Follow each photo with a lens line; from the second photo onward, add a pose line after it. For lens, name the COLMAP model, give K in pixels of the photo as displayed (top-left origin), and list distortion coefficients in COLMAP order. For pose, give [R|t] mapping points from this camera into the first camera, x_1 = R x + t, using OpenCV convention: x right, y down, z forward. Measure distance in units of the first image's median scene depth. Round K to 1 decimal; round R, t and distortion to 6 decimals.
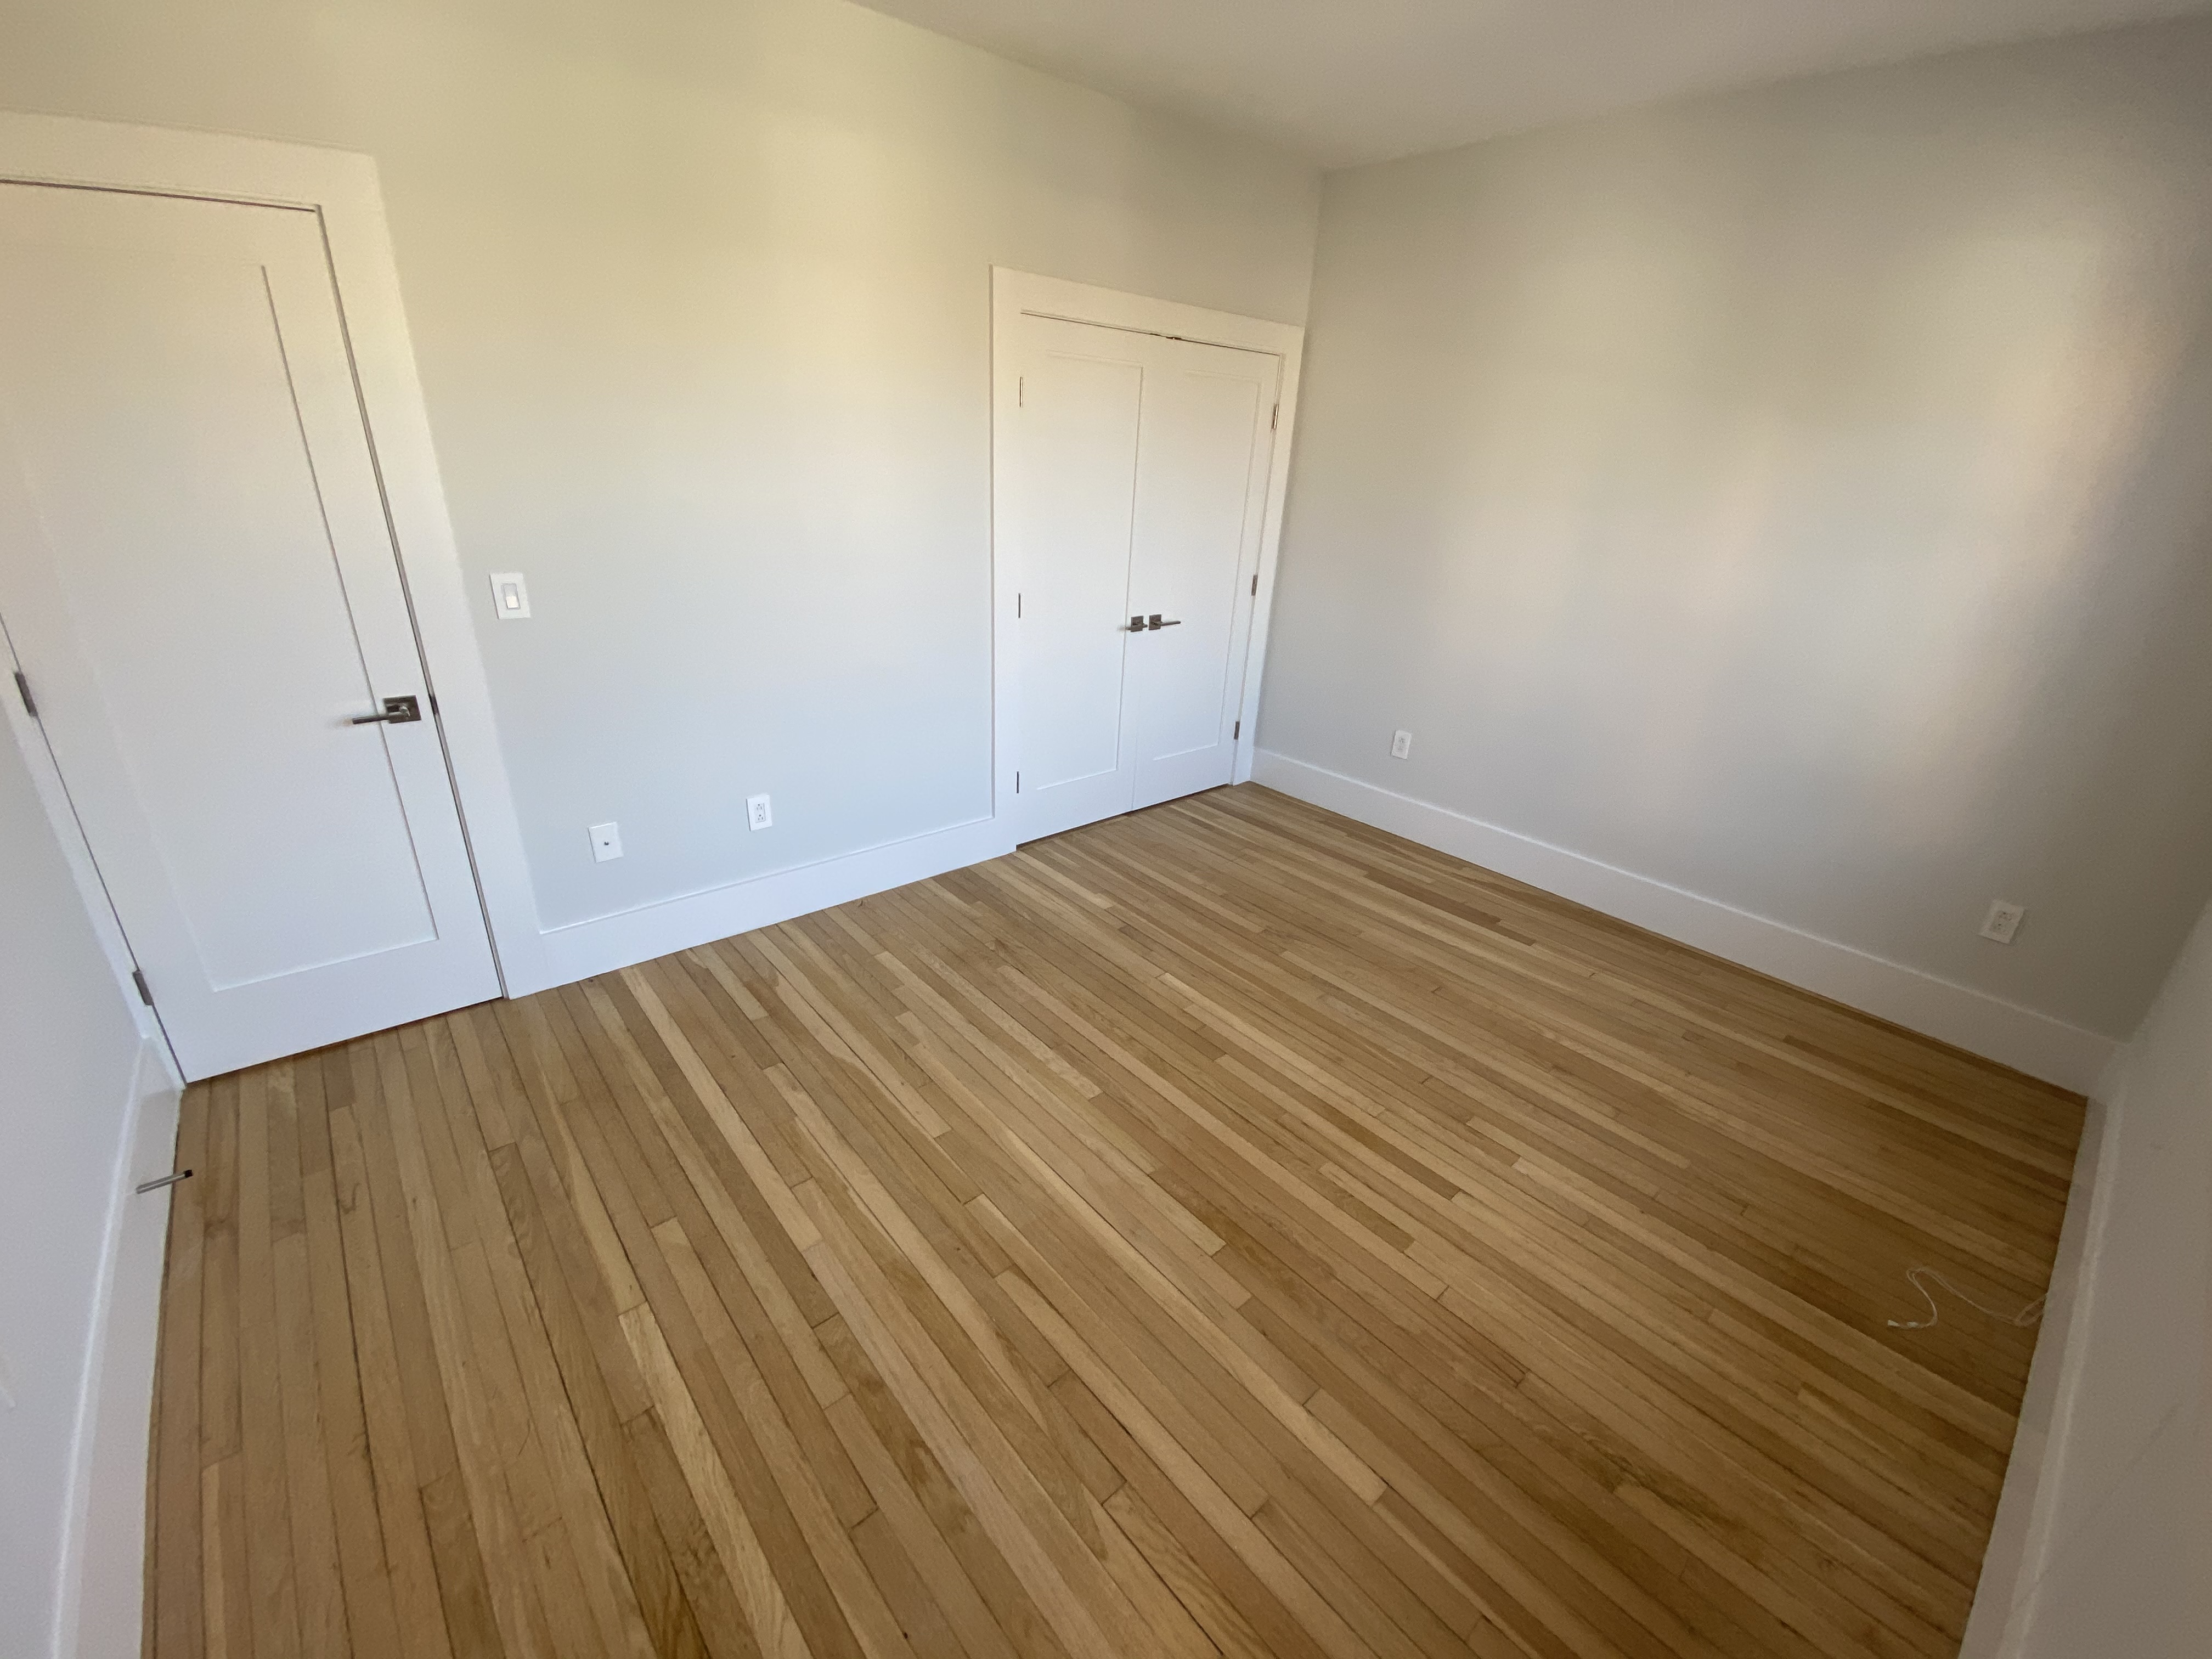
lens RADIAL K [[893.7, 0, 1112.5], [0, 893.7, 820.7], [0, 0, 1]] dist [0.023790, -0.018637]
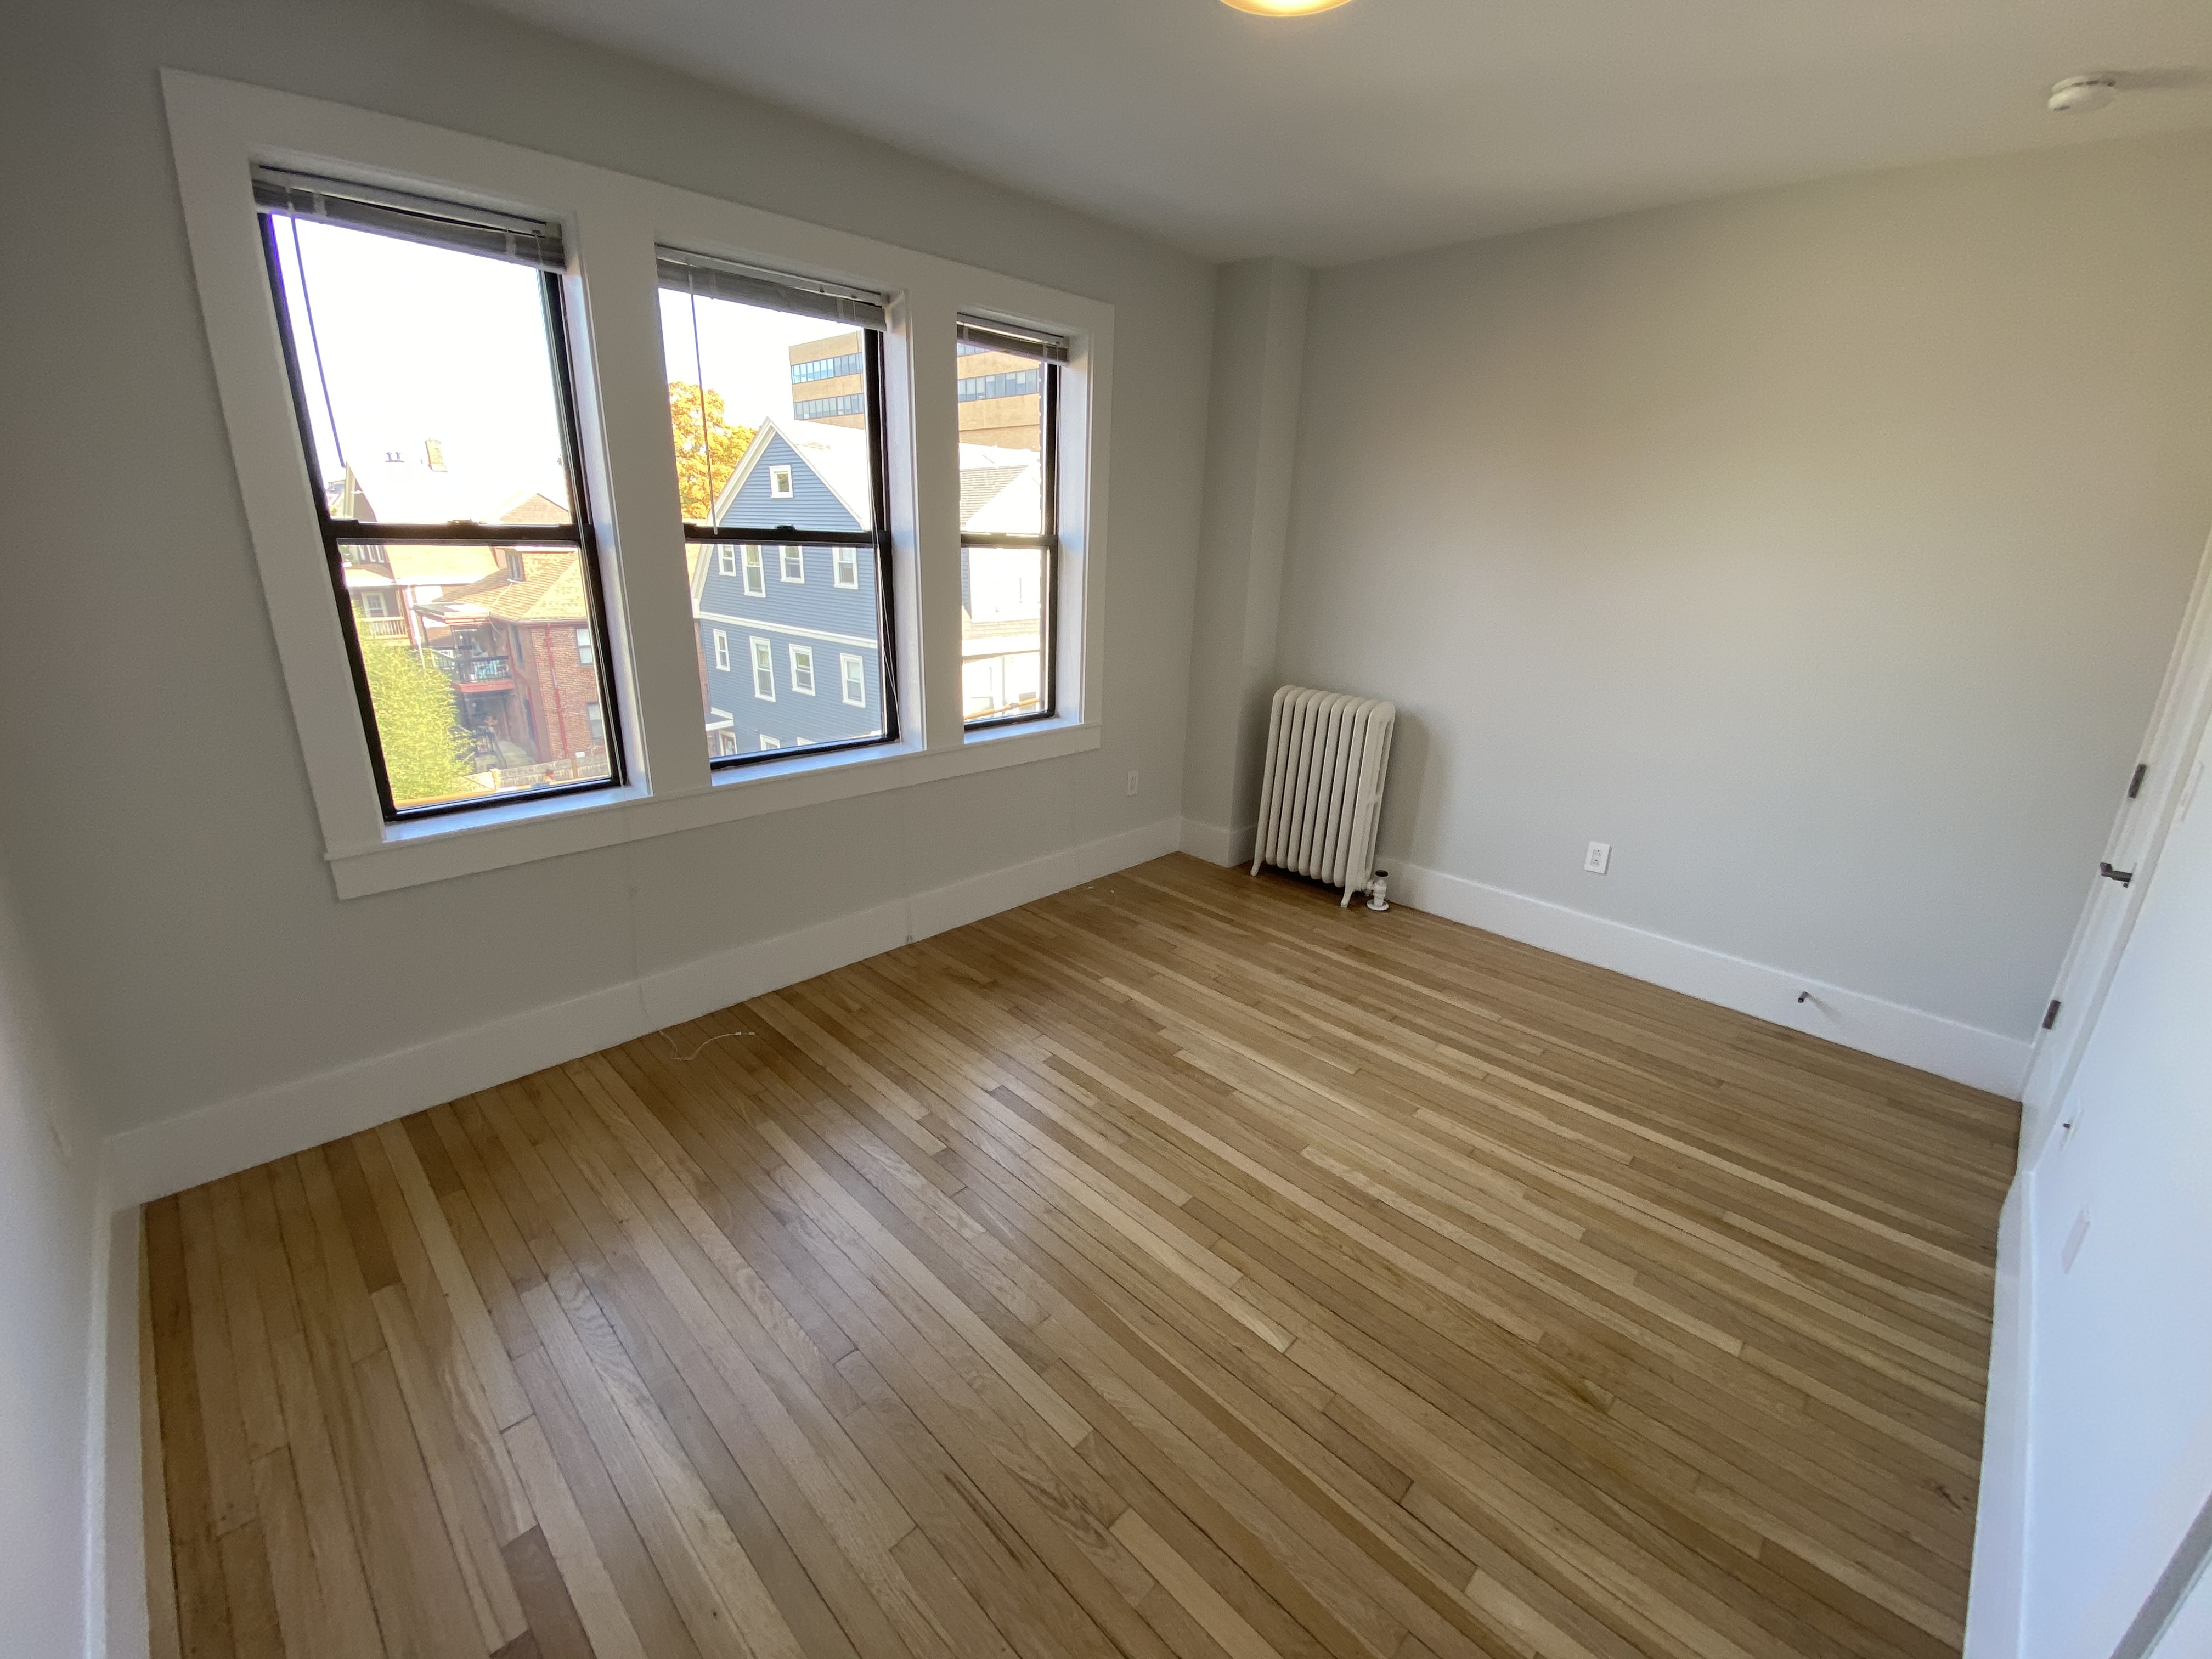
lens RADIAL K [[893.7, 0, 1115.2], [0, 893.7, 824.7], [0, 0, 1]] dist [0.023790, -0.018637]
pose [[-0.993735, -0.043428, -0.102984, 0.309707], [-0.100250, 0.753715, 0.649510, -0.601432], [0.049414, 0.655765, -0.753346, 1.477601]]
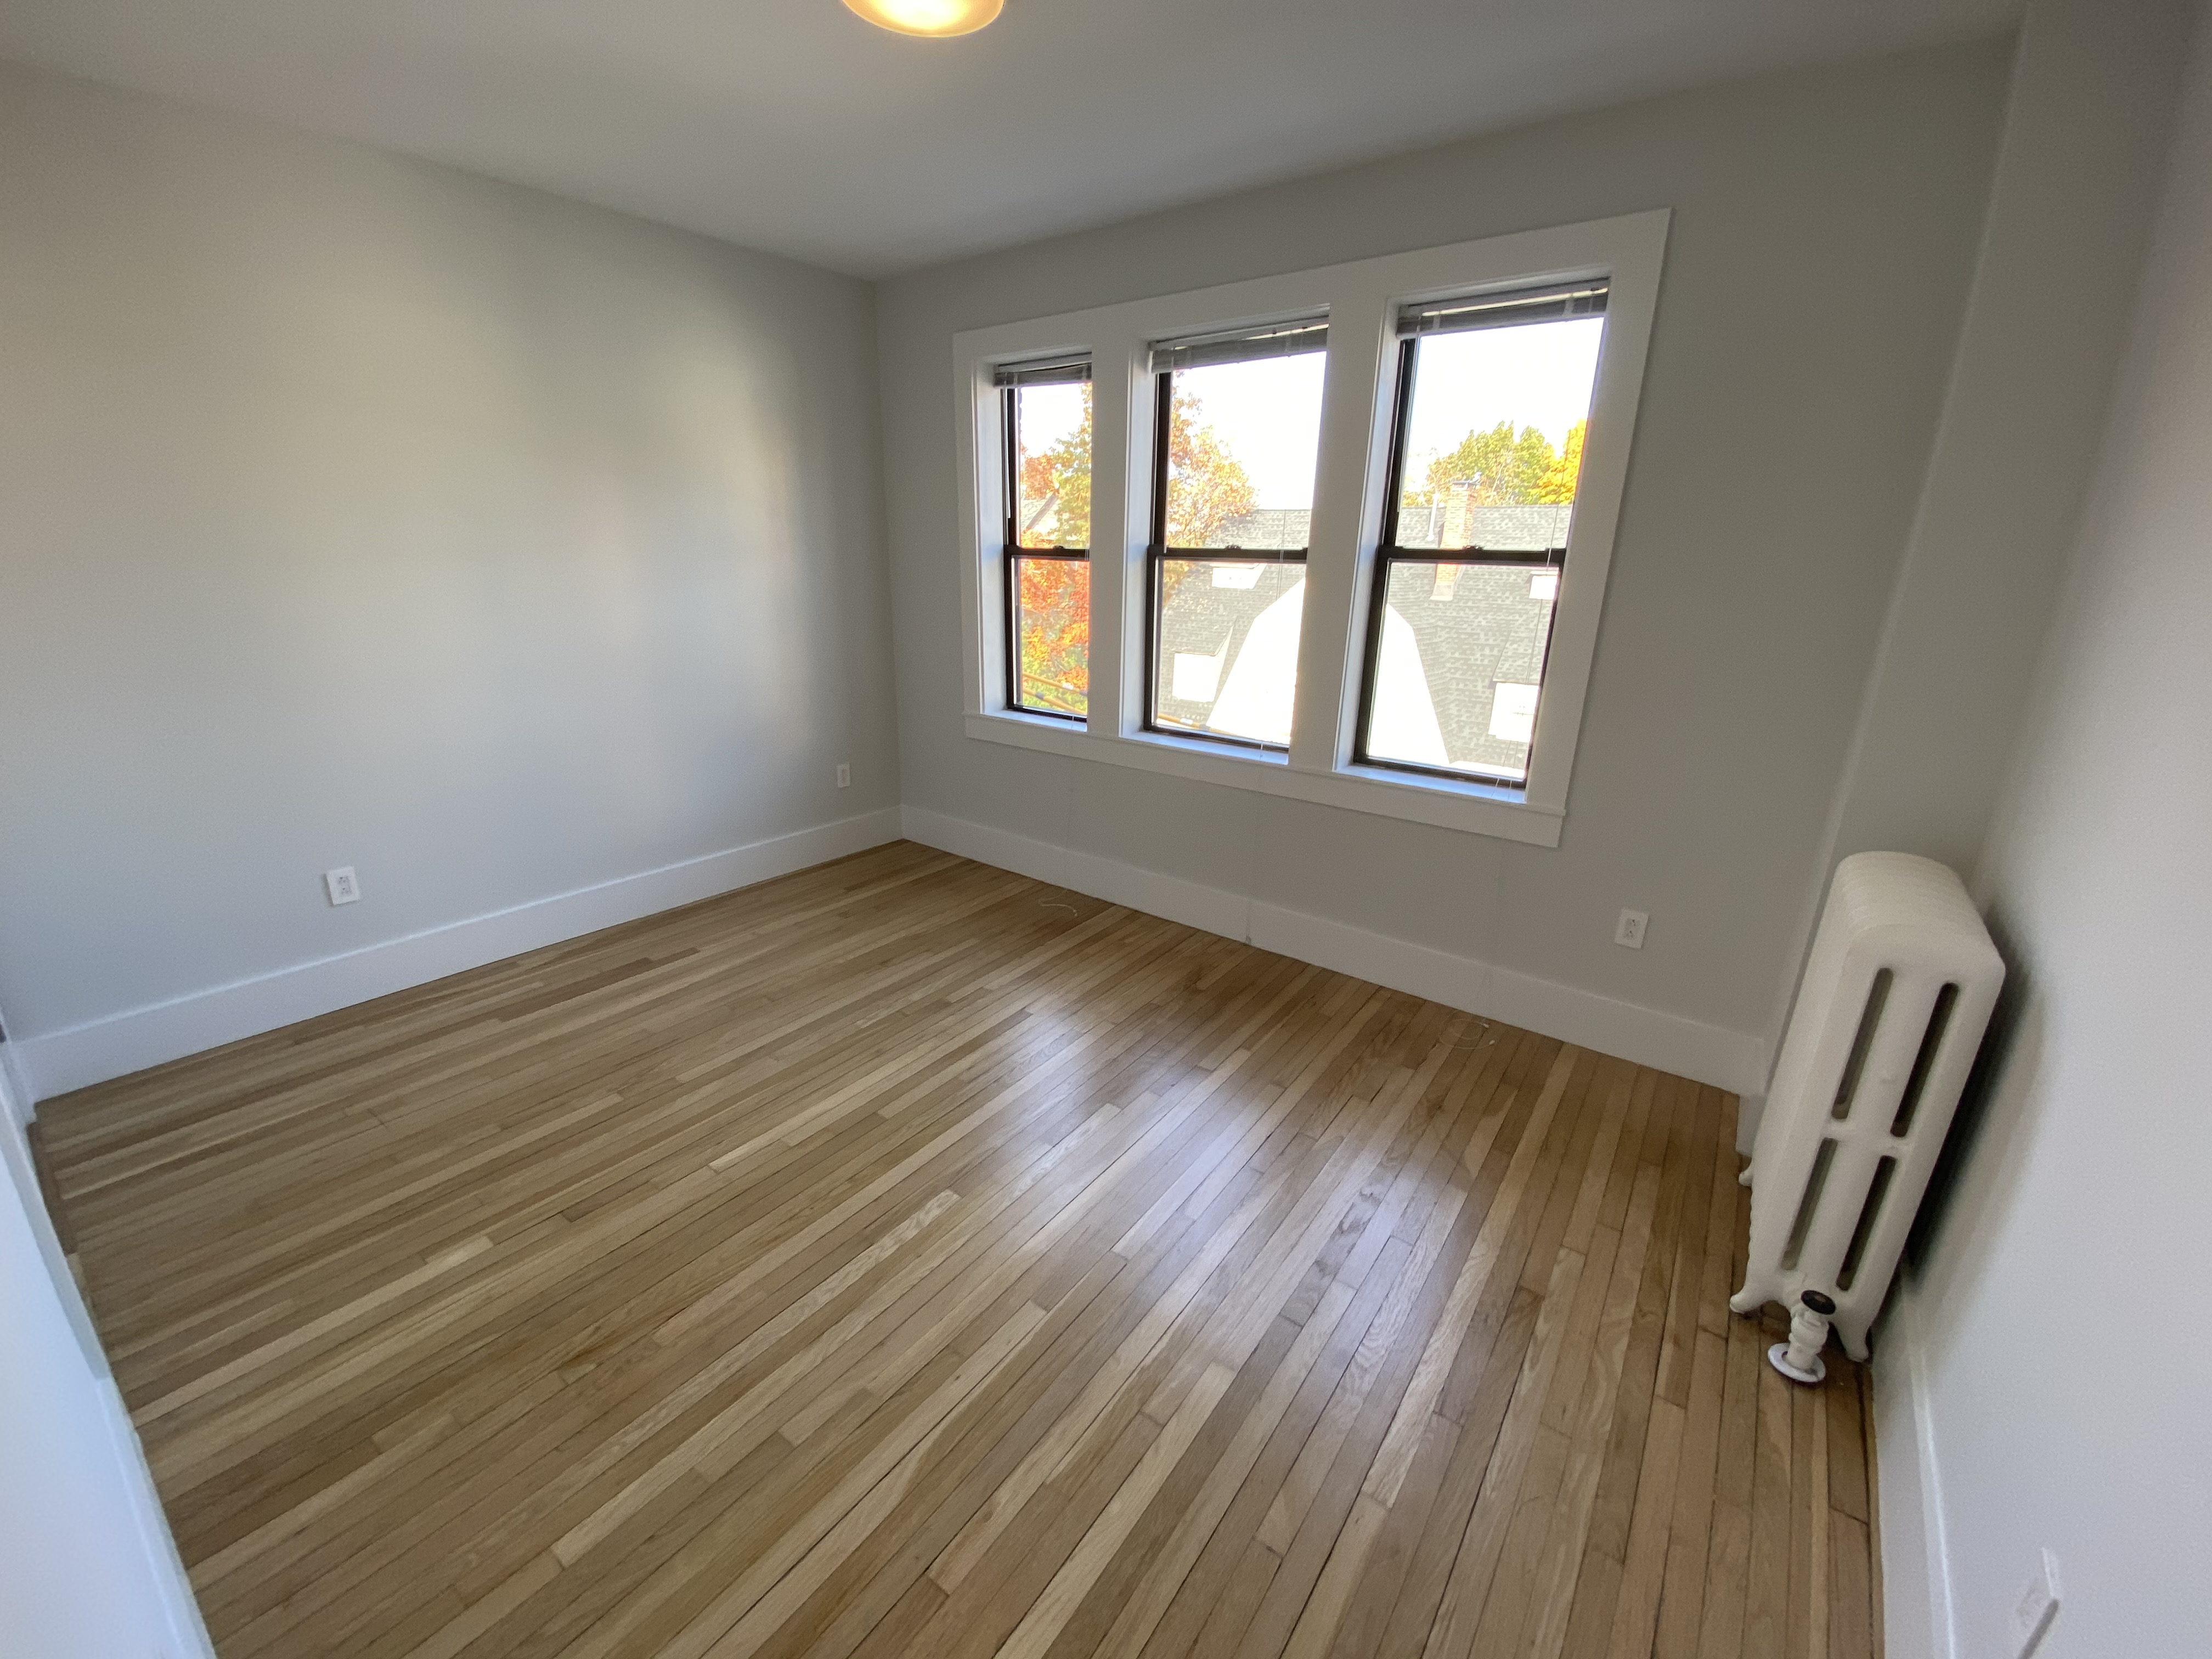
lens RADIAL K [[893.7, 0, 1087.3], [0, 893.7, 821.5], [0, 0, 1]] dist [0.023790, -0.018637]
pose [[-0.200619, -0.335384, 0.920473, -0.763297], [0.348776, 0.853563, 0.387021, -0.333182], [-0.915482, 0.398683, -0.054267, 0.746563]]
